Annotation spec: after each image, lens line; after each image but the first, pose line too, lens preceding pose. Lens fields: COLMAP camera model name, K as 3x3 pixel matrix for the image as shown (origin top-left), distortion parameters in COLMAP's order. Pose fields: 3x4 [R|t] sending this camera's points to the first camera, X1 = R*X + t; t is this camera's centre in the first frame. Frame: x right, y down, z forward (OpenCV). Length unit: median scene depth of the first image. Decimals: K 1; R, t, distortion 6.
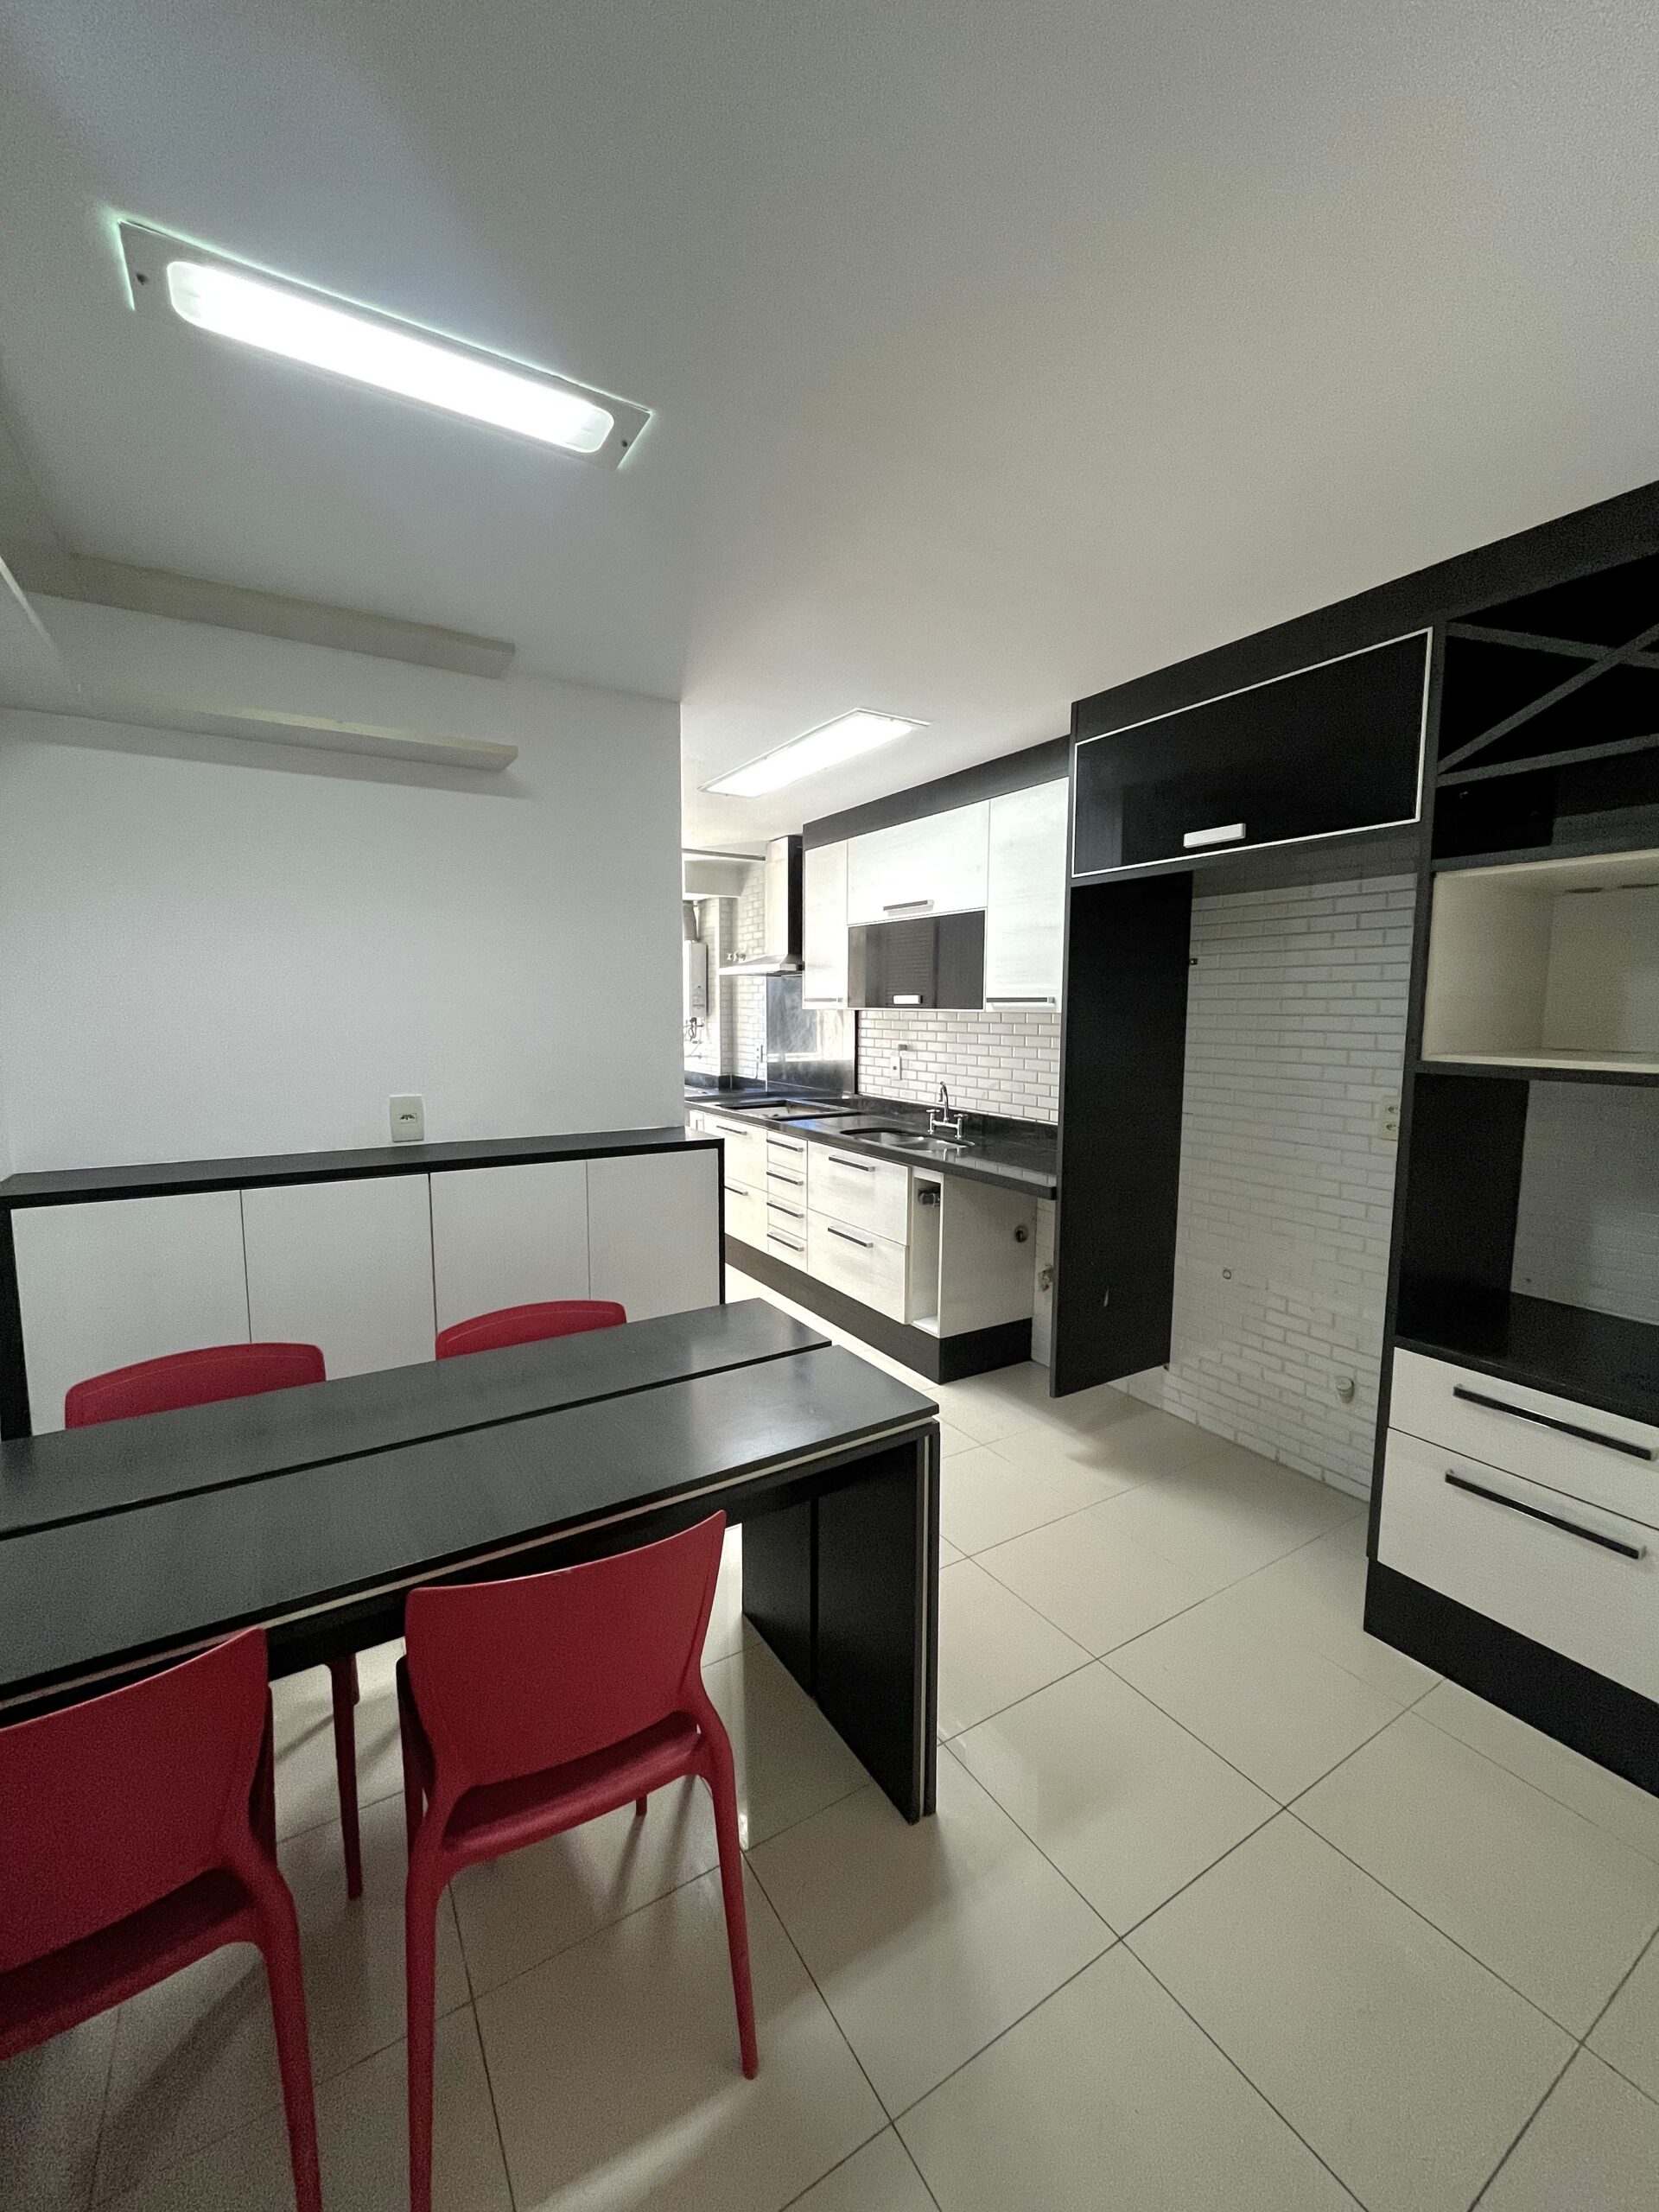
lens RADIAL K [[894.3, 0, 833.7], [0, 894.3, 1094.0], [0, 0, 1]] dist [-0.002043, 0.000517]
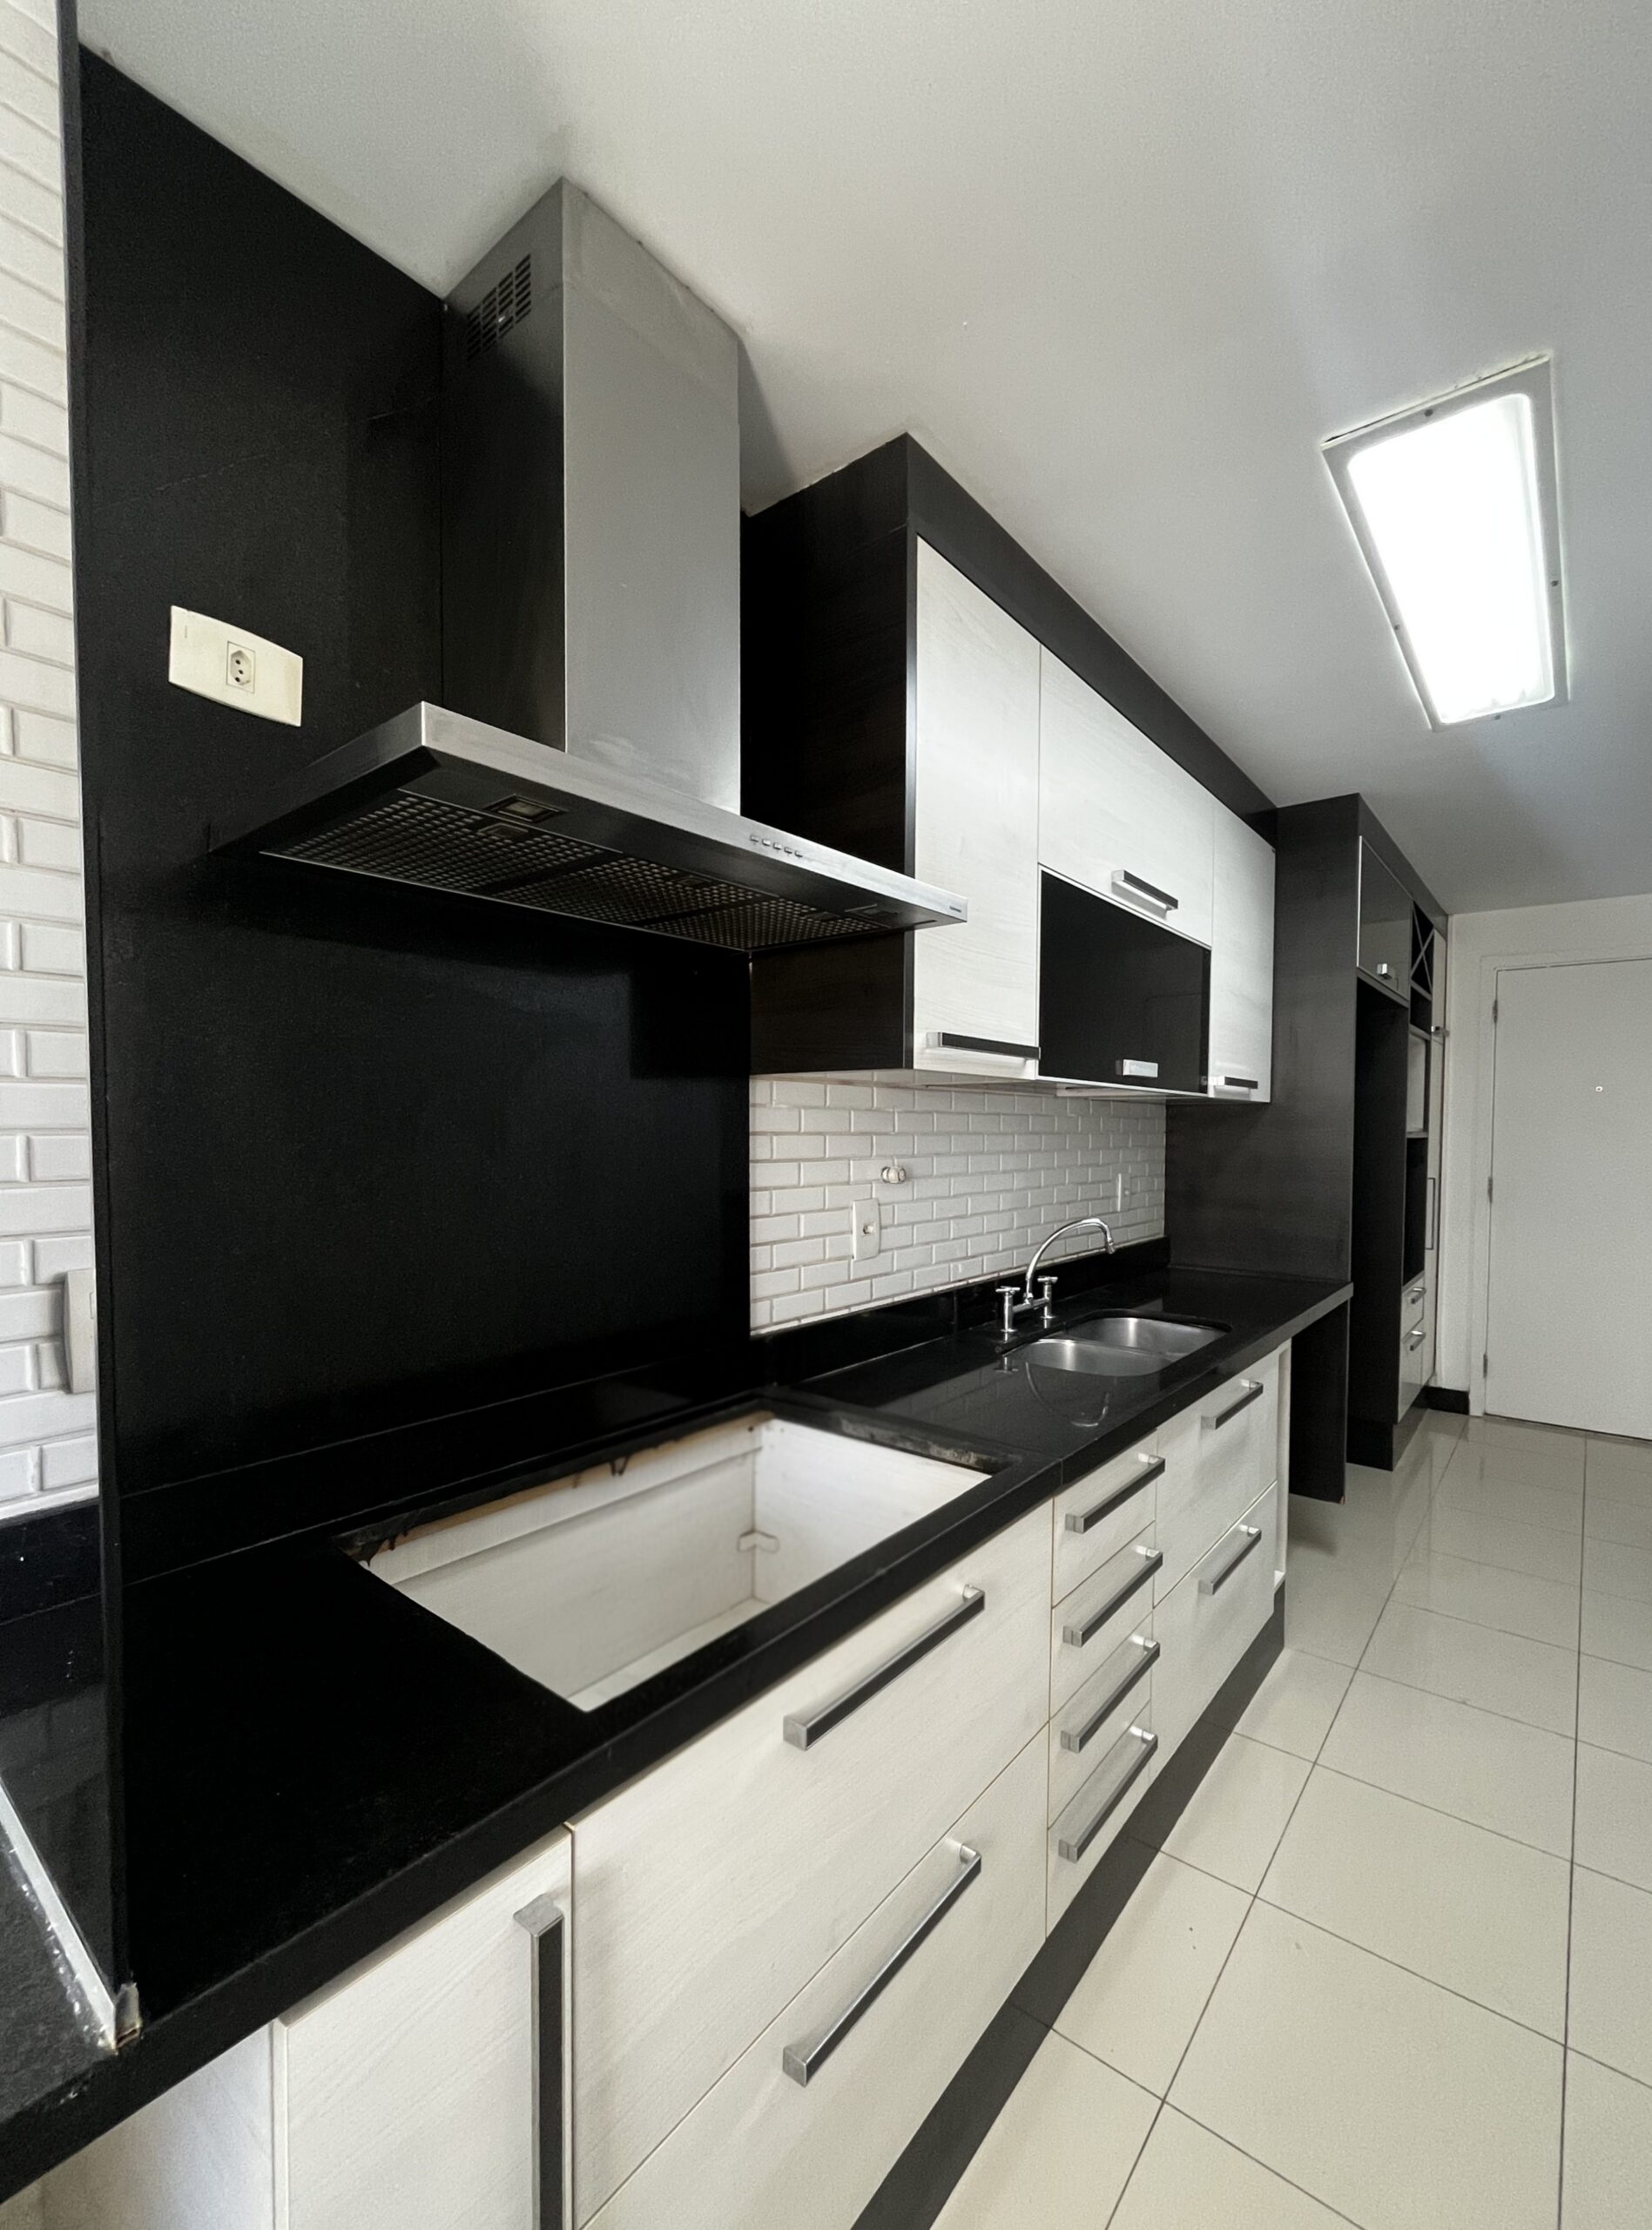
lens RADIAL K [[901.4, 0, 848.5], [0, 901.4, 1125.5], [0, 0, 1]] dist [-0.002043, 0.000517]
pose [[-0.309382, -0.015464, 0.950812, -0.399831], [0.080369, 0.995865, 0.042347, -0.119346], [-0.947536, 0.089517, -0.306860, 1.454183]]
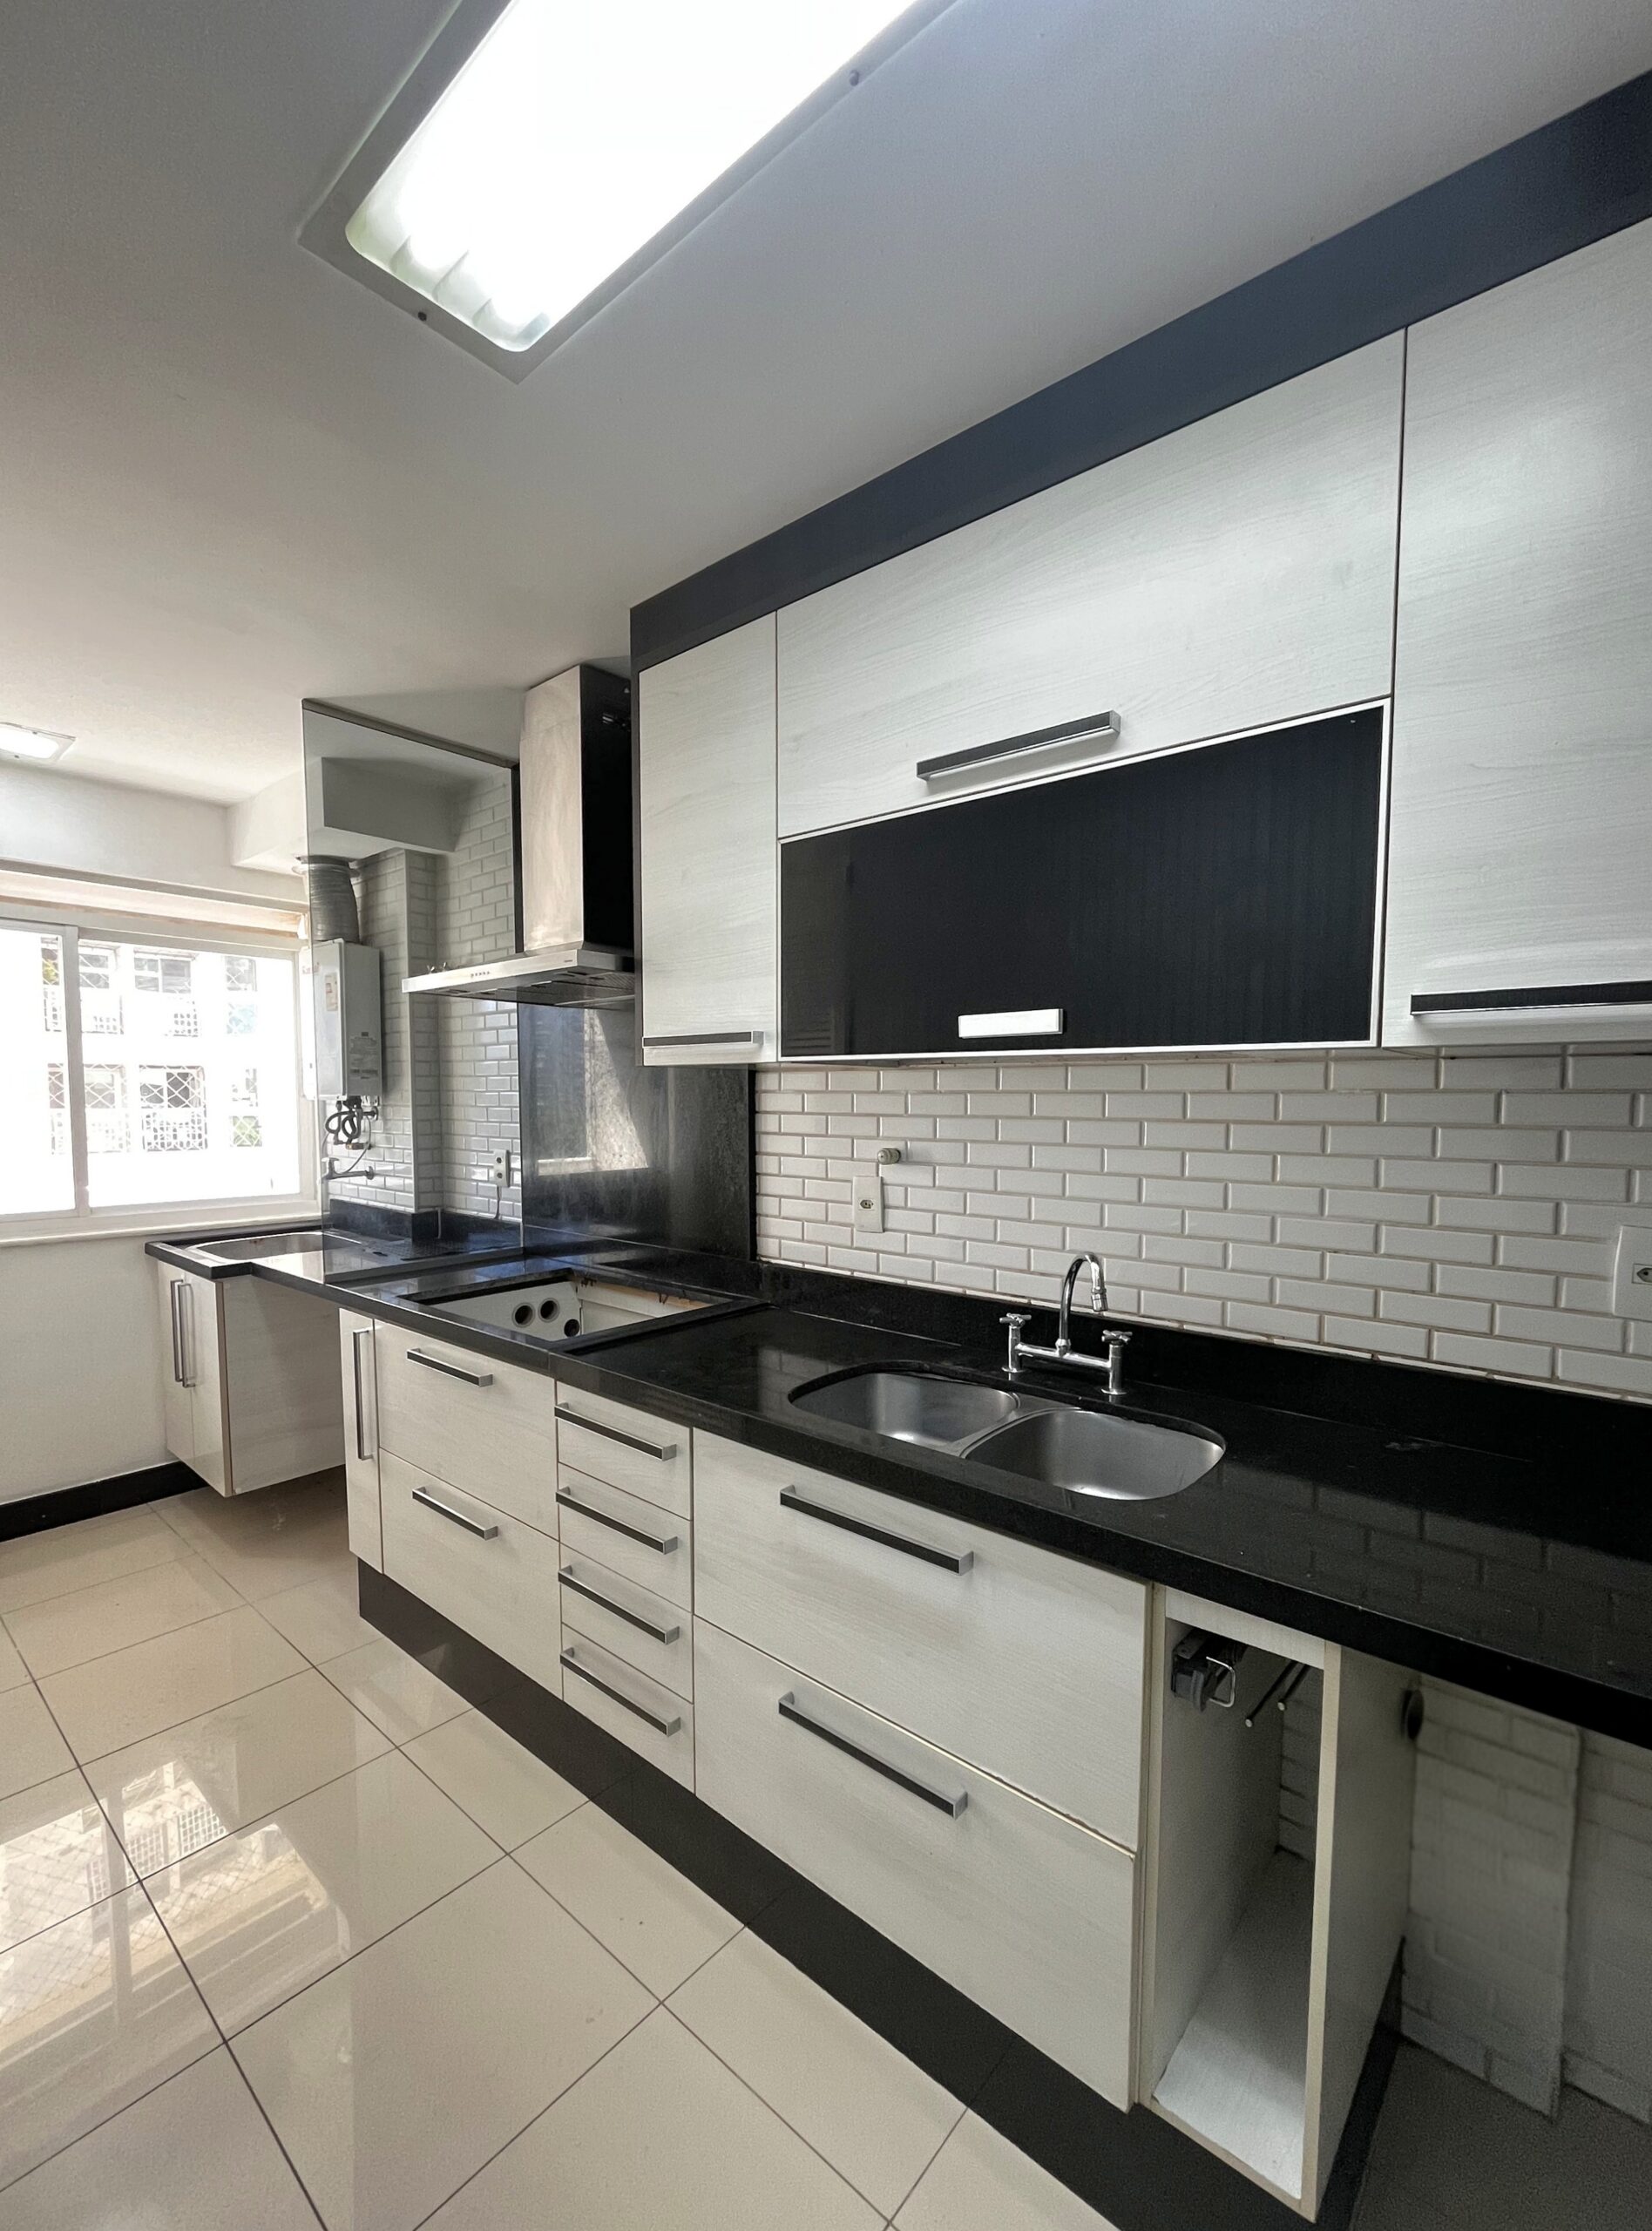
lens RADIAL K [[901.8, 0, 874.3], [0, 901.8, 1155.4], [0, 0, 1]] dist [-0.002043, 0.000517]
pose [[0.941331, -0.020985, 0.336832, -0.094425], [0.032483, 0.999065, -0.028537, -0.051142], [-0.335918, 0.037804, 0.941132, 0.761495]]
